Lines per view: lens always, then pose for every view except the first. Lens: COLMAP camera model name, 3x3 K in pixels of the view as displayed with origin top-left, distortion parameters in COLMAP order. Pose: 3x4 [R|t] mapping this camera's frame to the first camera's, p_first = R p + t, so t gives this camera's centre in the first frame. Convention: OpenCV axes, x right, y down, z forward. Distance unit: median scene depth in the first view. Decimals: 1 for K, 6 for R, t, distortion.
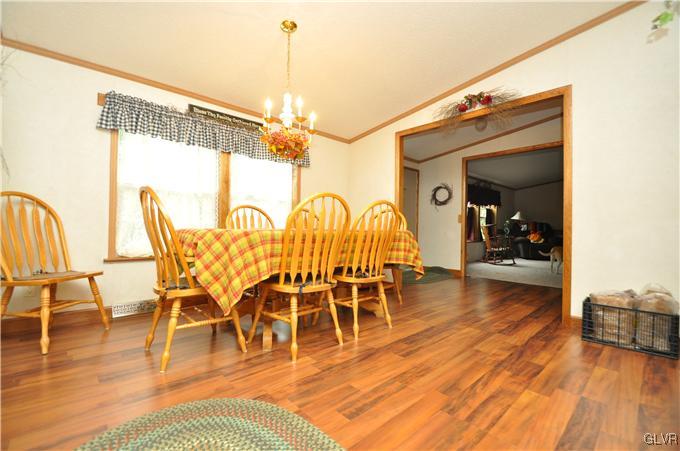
lens RADIAL K [[304.5, 0, 320.7], [0, 304.5, 222.3], [0, 0, 1]] dist [0.001156, -0.001204]
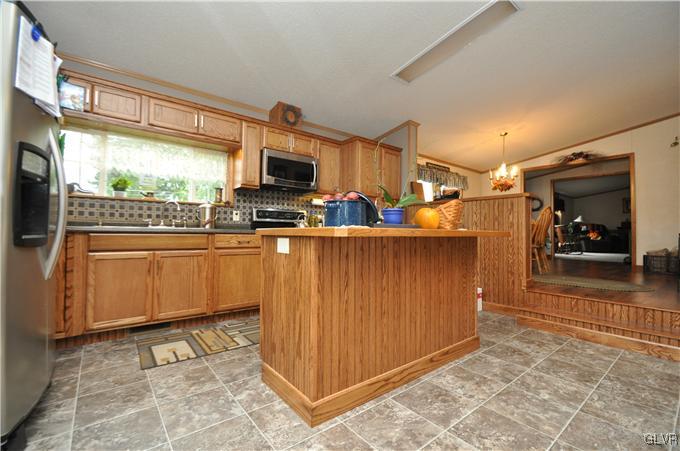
lens RADIAL K [[304.5, 0, 337.9], [0, 304.5, 226.3], [0, 0, 1]] dist [0.001156, -0.001204]
pose [[0.998855, -0.014566, -0.045561, -0.851831], [0.013946, 0.999806, -0.013888, 0.038166], [0.045755, 0.013237, 0.998865, -0.892524]]
